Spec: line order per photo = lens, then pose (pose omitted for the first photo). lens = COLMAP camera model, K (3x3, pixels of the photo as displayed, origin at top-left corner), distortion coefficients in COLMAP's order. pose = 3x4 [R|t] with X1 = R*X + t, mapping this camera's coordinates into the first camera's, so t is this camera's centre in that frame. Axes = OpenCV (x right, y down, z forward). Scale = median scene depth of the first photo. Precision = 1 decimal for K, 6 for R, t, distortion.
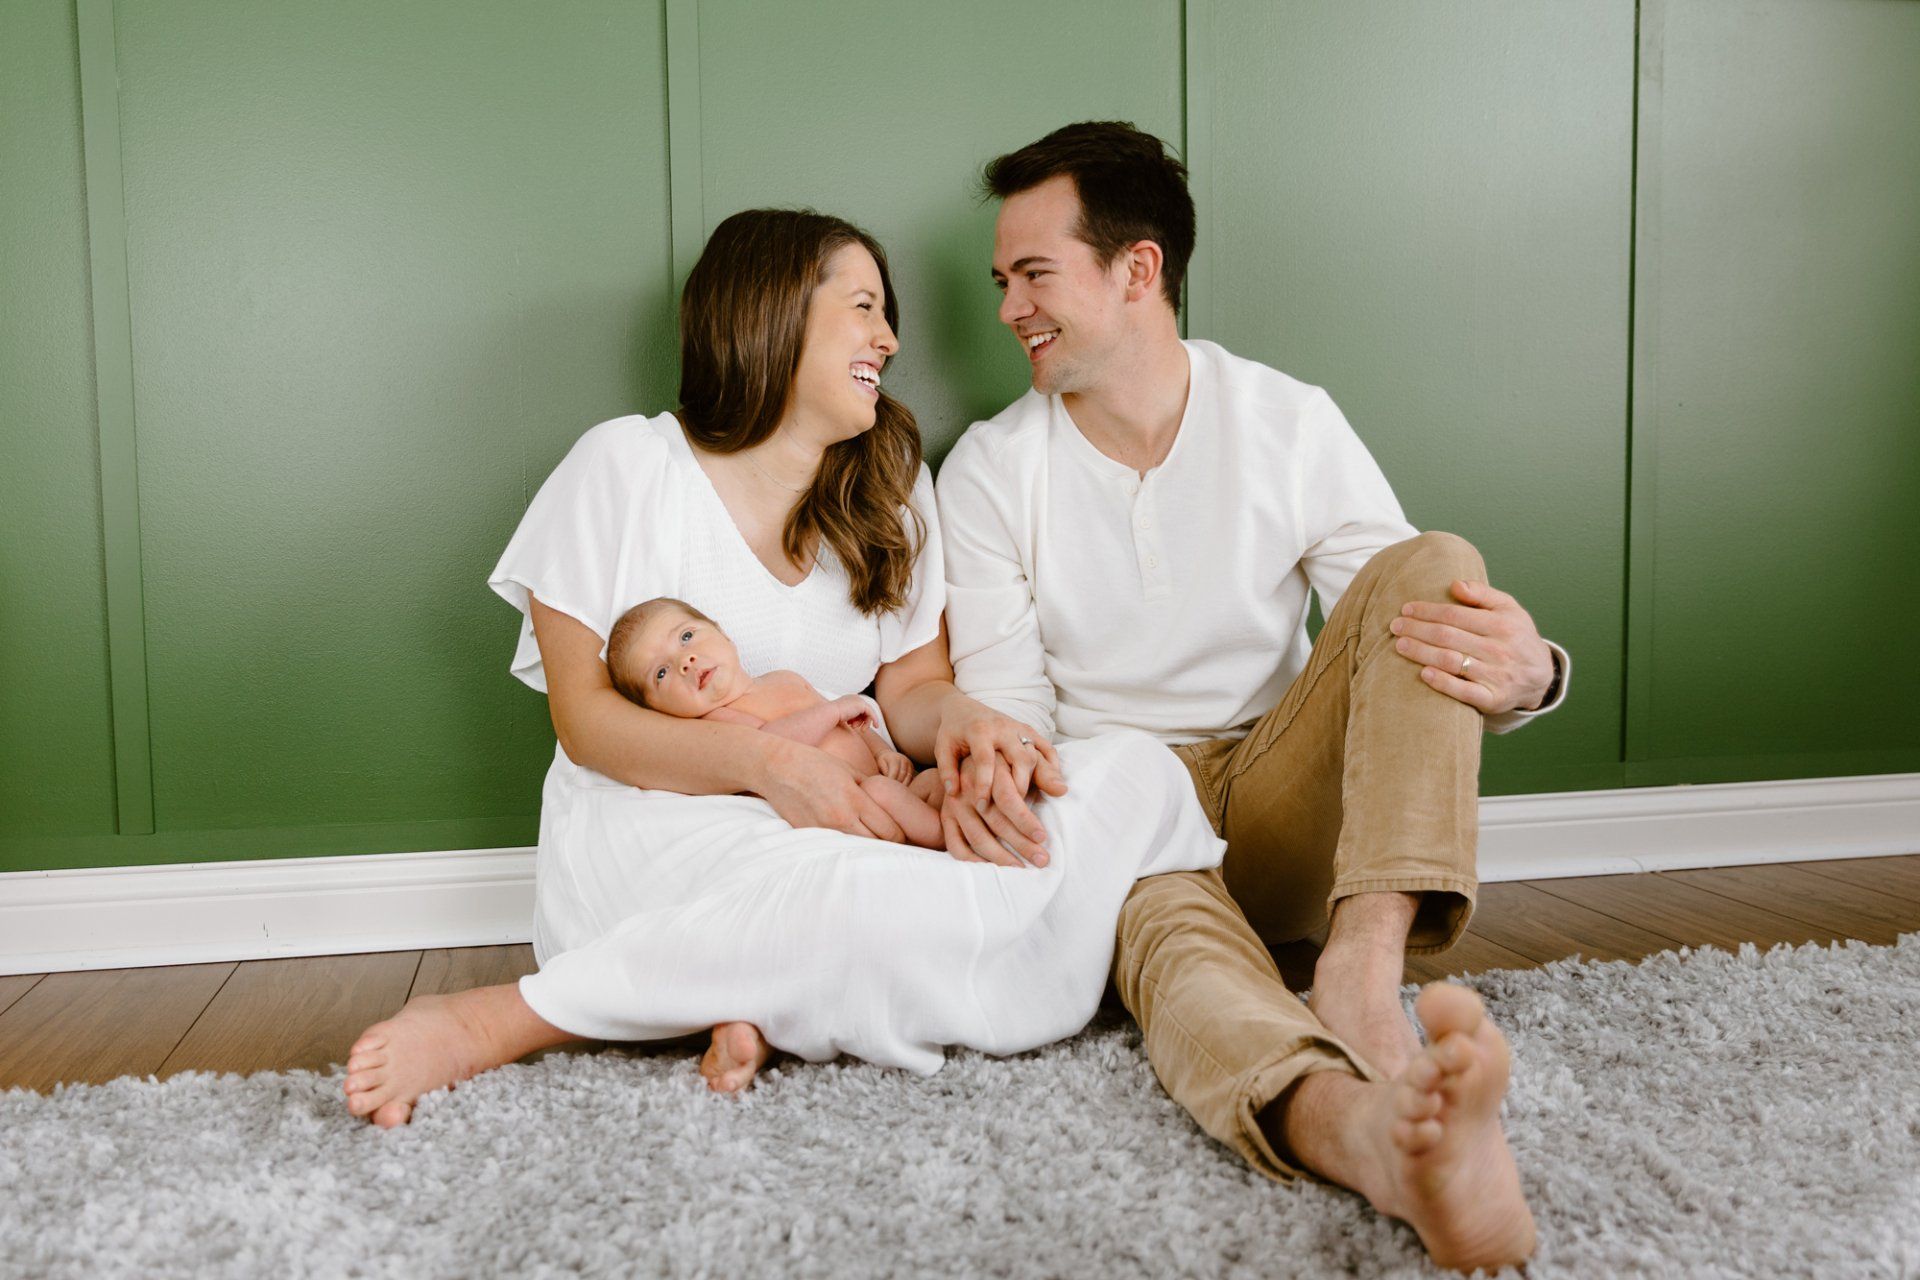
lens RADIAL K [[1742.1, 0, 963.1], [0, 1742.1, 662.7], [0, 0, 1]] dist [0.003333, 0.004080]
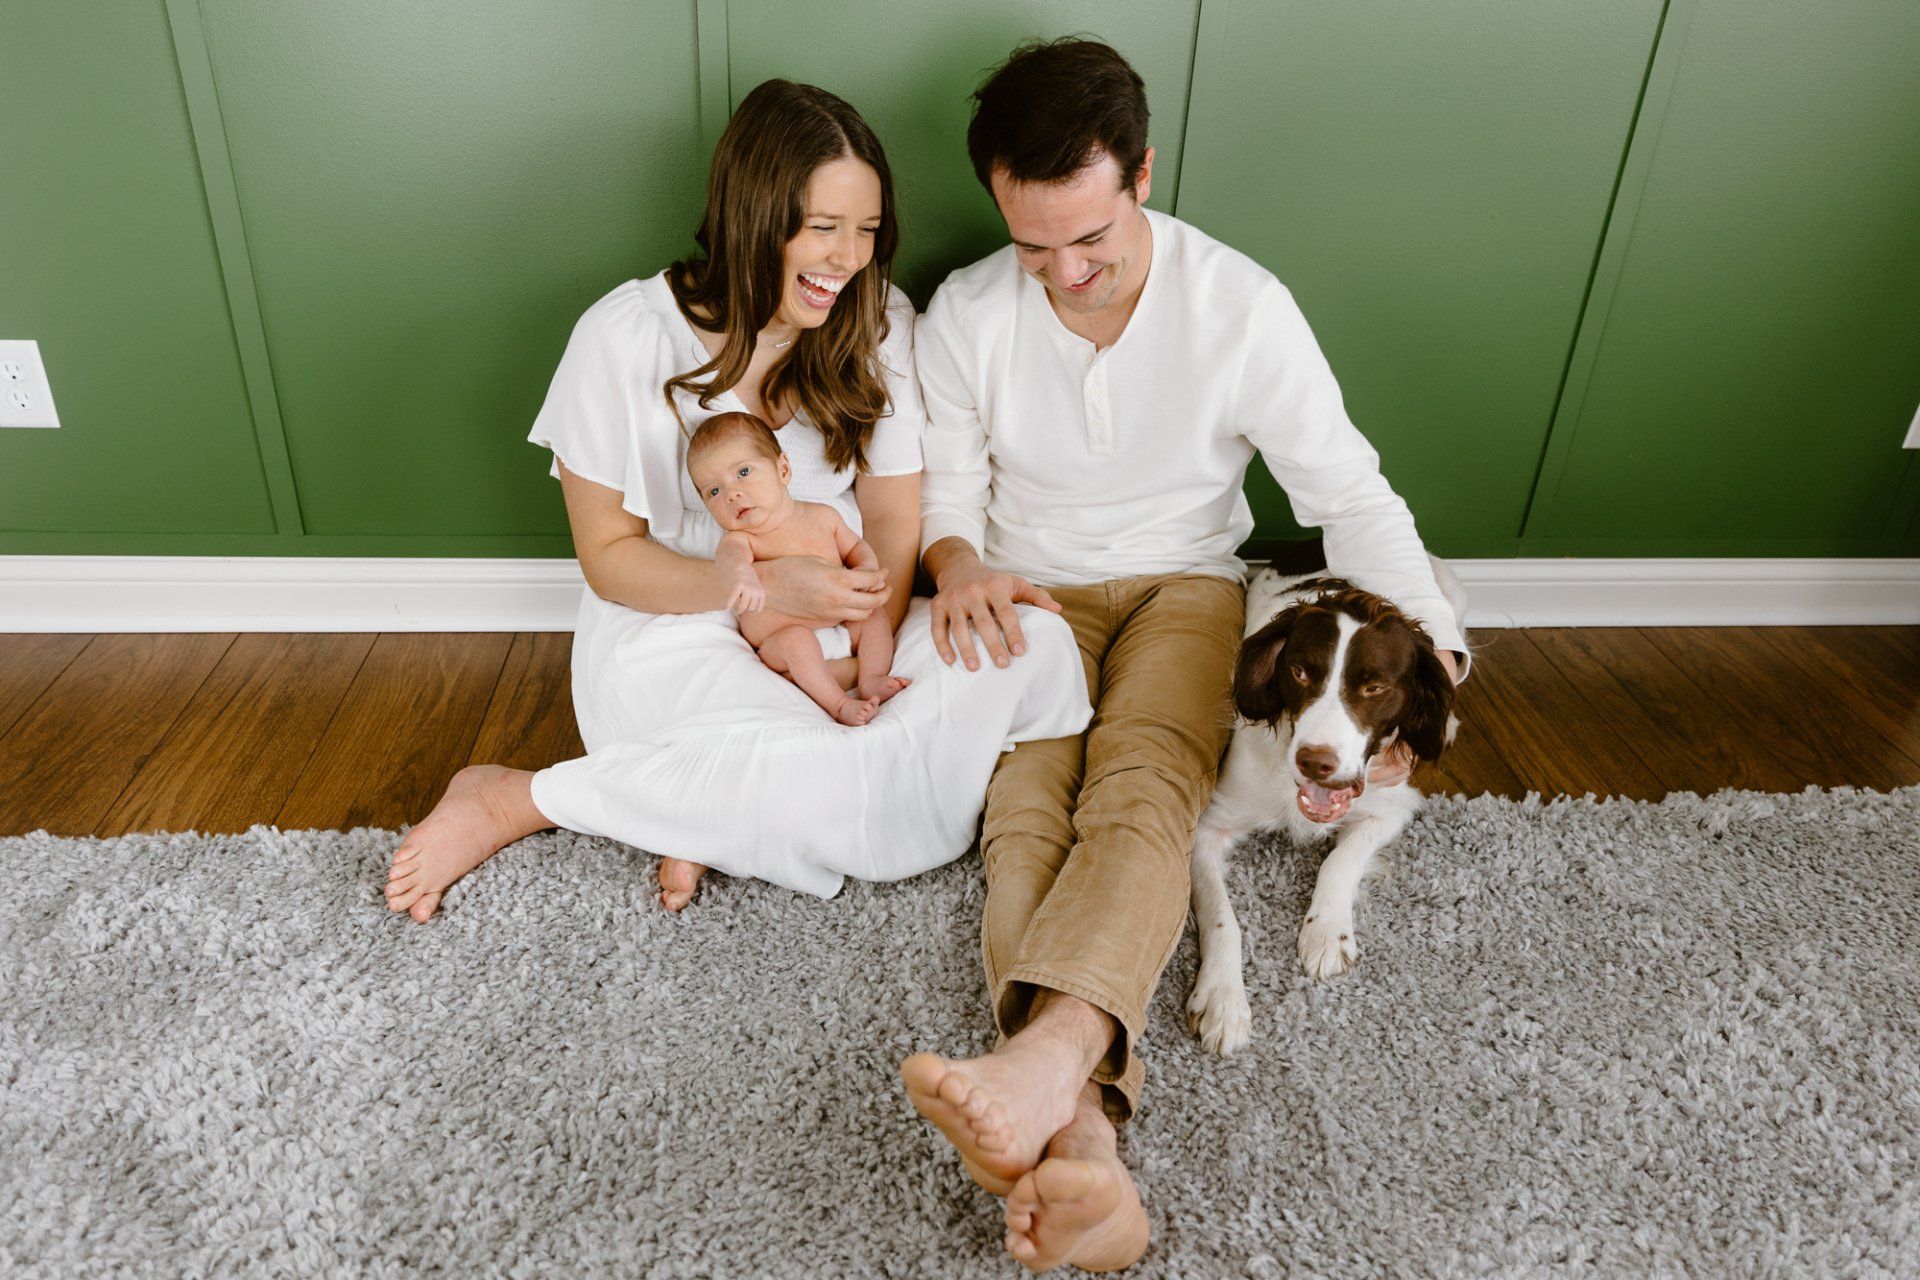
lens RADIAL K [[1366.2, 0, 966.6], [0, 1366.2, 620.5], [0, 0, 1]] dist [-0.004552, 0.003057]
pose [[0.989925, 0.116154, -0.080970, 0.159110], [-0.071318, 0.903061, 0.423550, -0.446824], [0.122318, -0.413508, 0.902247, 0.179944]]
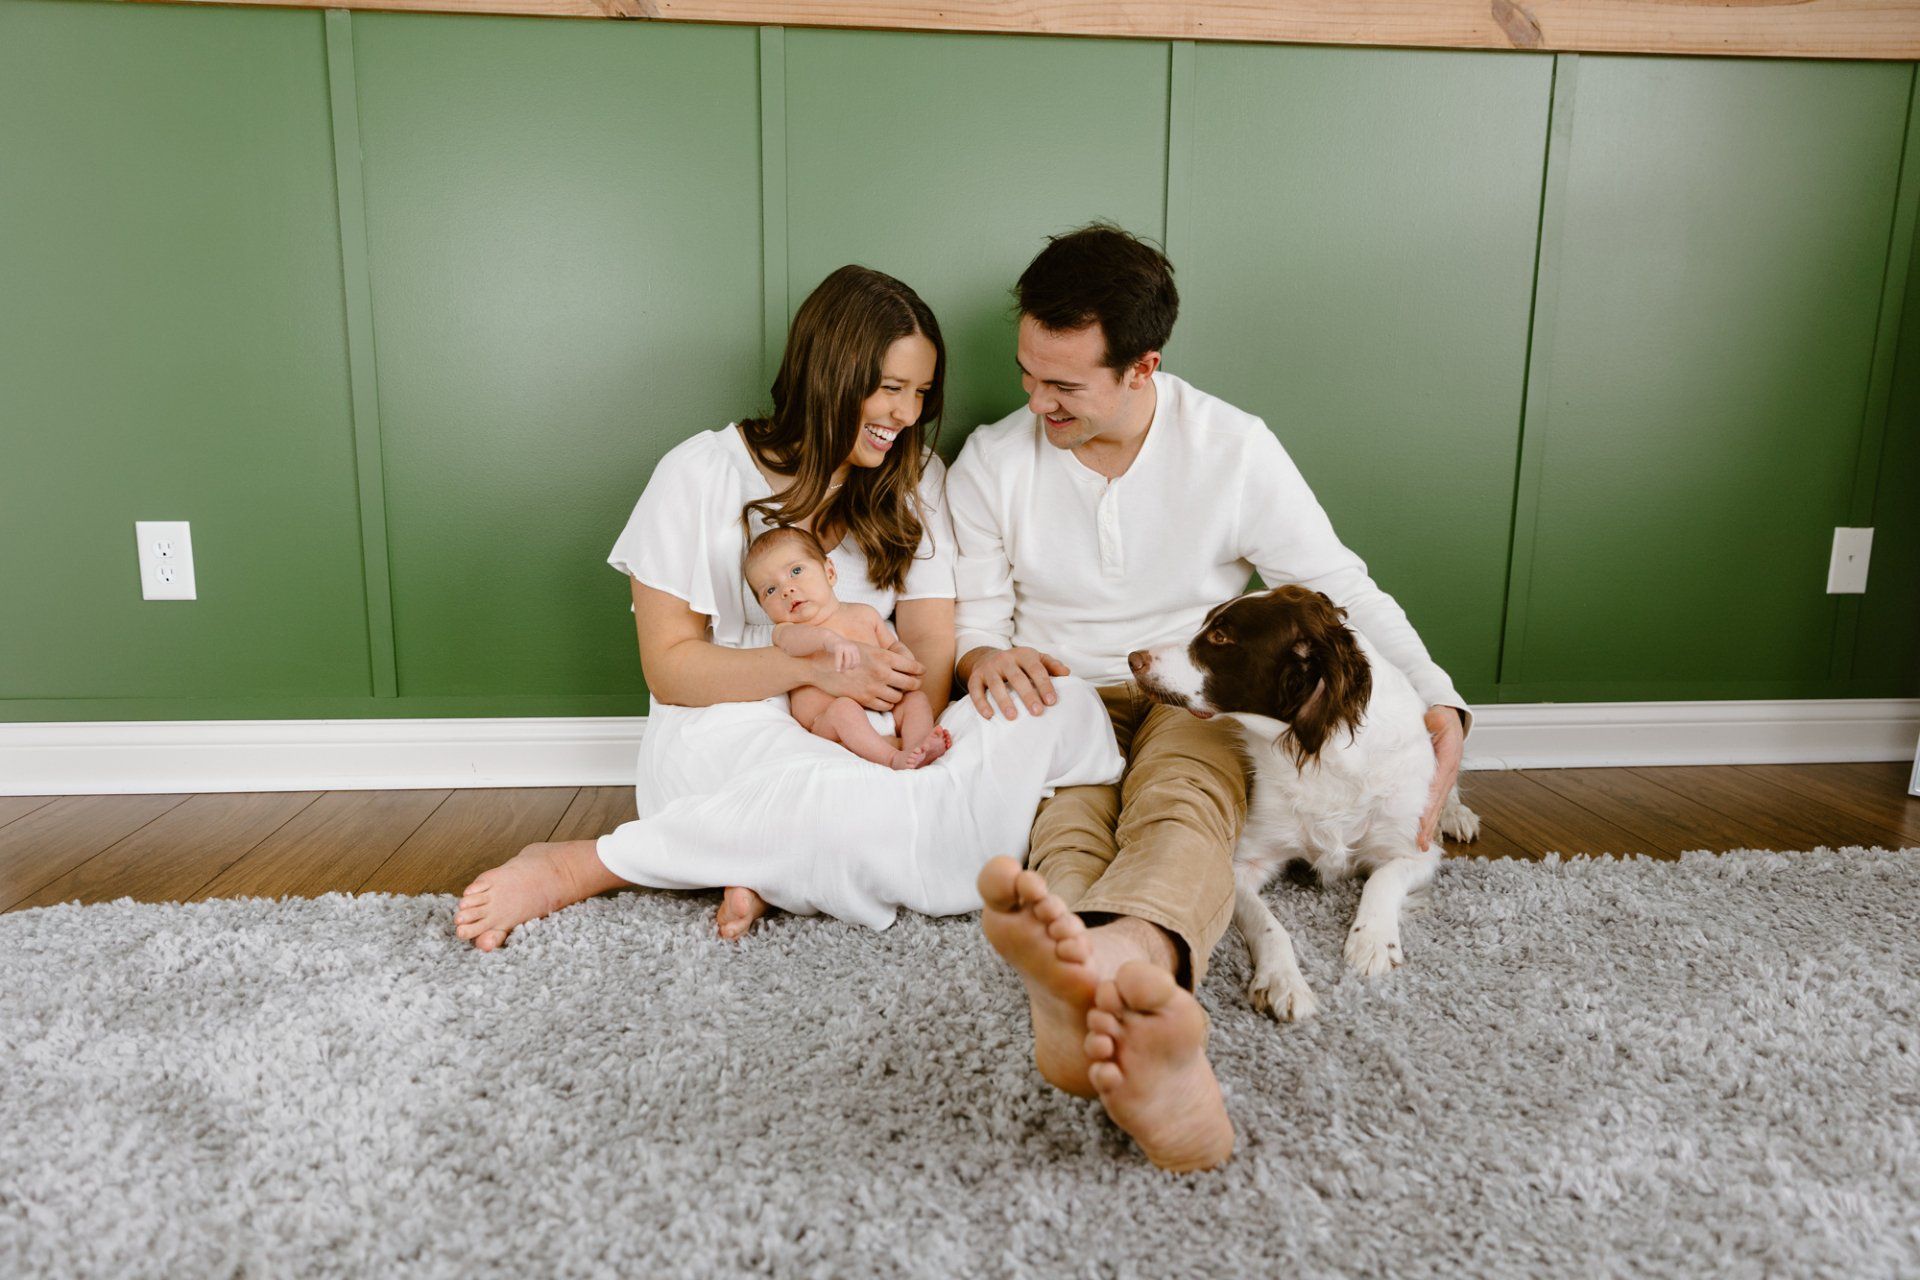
lens RADIAL K [[1258.7, 0, 955.6], [0, 1258.7, 634.6], [0, 0, 1]] dist [0.001126, -0.000904]
pose [[0.991705, 0.045542, -0.120200, 0.160422], [-0.033070, 0.994050, 0.103786, -0.108810], [0.124211, -0.098950, 0.987310, 0.065182]]
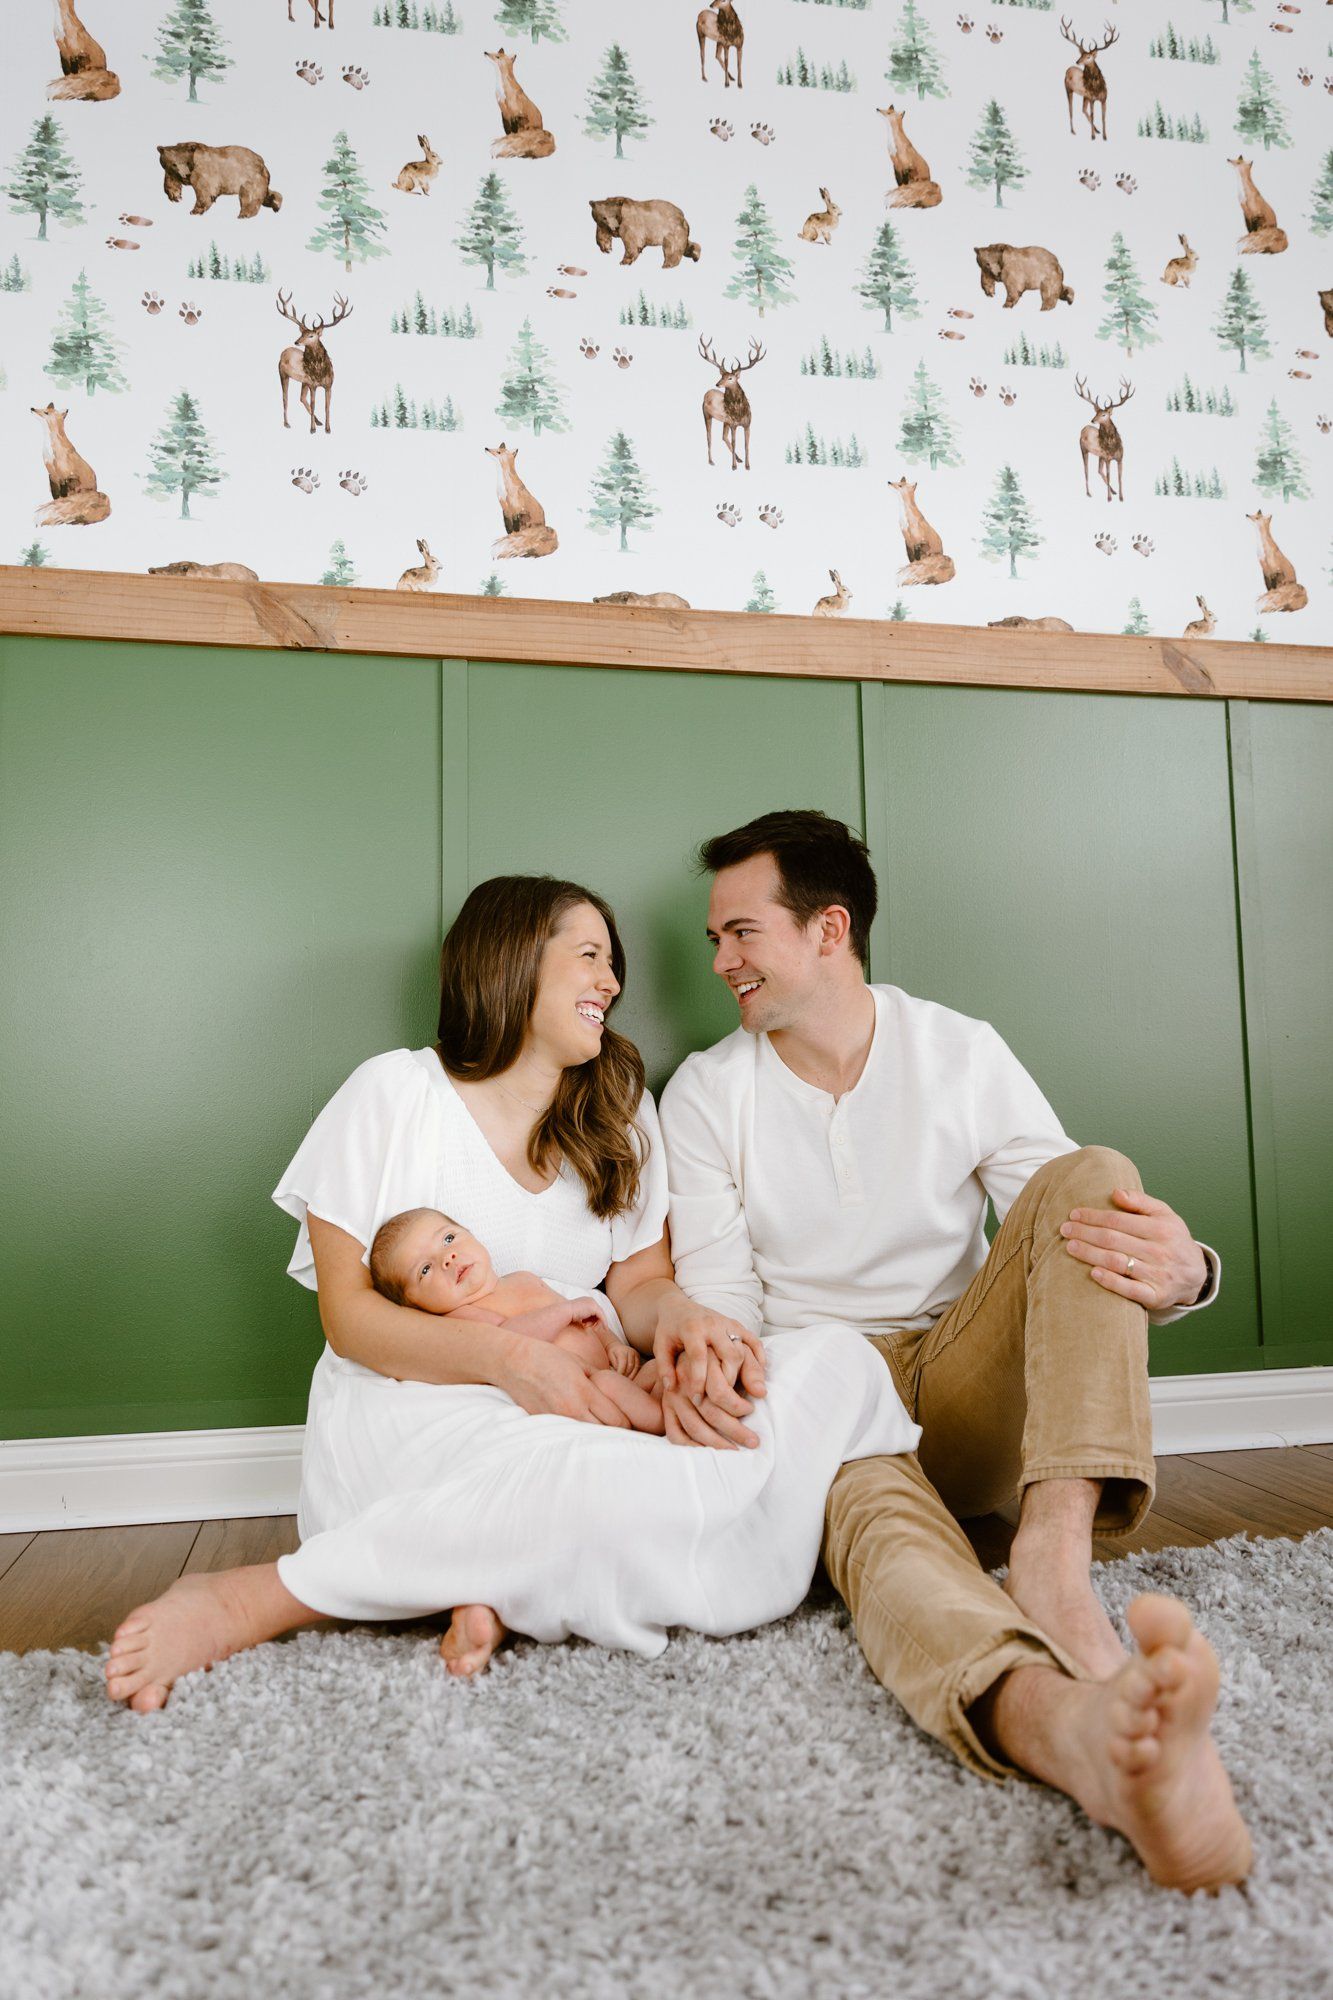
lens RADIAL K [[1395.6, 0, 662.5], [0, 1395.6, 995.4], [0, 0, 1]] dist [-0.001109, 0.000568]
pose [[0.999881, -0.003030, -0.015154, 0.000473], [0.000300, 0.984206, -0.177029, -0.013106], [0.015451, 0.177003, 0.984089, 0.093054]]
